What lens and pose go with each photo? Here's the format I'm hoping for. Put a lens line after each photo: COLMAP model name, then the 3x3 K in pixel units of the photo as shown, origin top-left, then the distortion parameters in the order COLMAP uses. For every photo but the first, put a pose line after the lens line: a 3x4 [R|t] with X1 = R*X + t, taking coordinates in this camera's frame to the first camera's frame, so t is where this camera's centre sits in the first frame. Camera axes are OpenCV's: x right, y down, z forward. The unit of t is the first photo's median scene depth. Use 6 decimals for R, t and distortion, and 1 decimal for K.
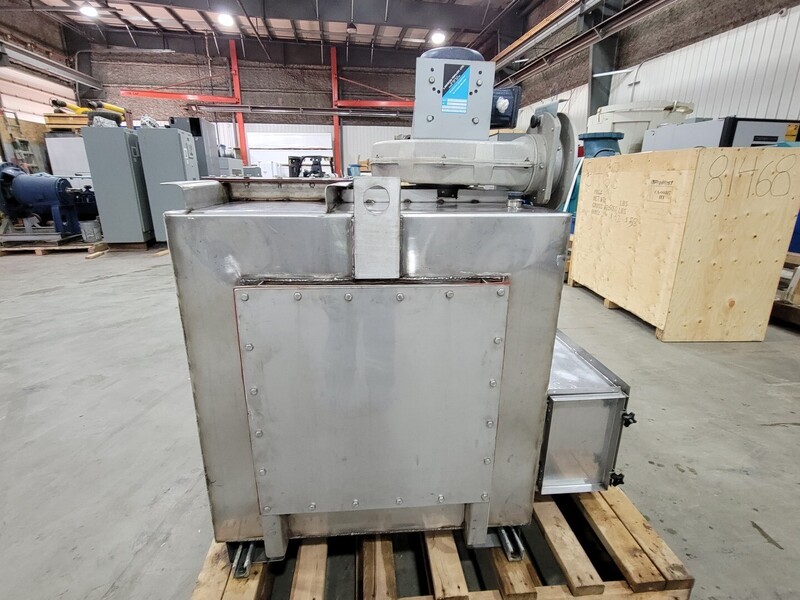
lens RADIAL K [[407.8, 0, 400.0], [0, 407.8, 300.0], [0, 0, 1]] dist [-0.003689, -0.001189]
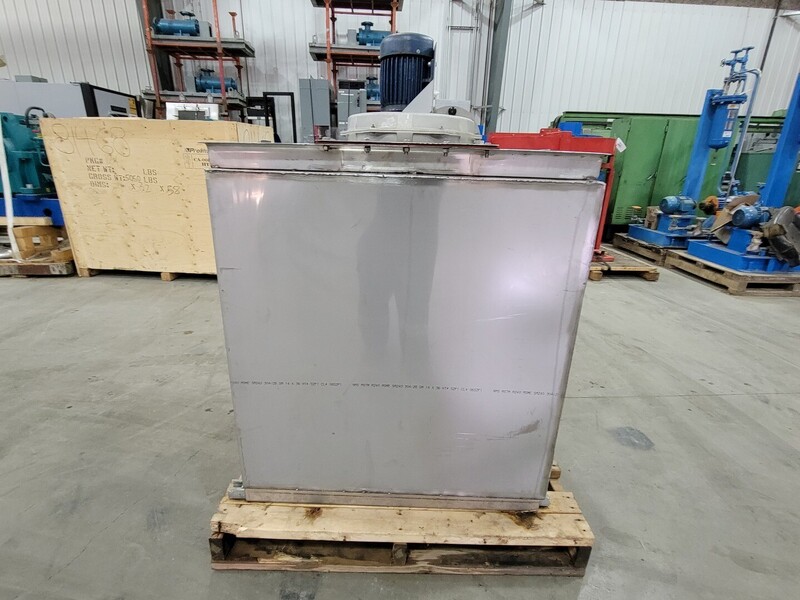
lens RADIAL K [[407.8, 0, 400.0], [0, 407.8, 300.0], [0, 0, 1]] dist [-0.003689, -0.001189]
pose [[0.102918, -0.331250, 0.937913, -0.317067], [0.261298, 0.918808, 0.295830, -0.070727], [-0.959756, 0.214628, 0.181117, 0.254816]]
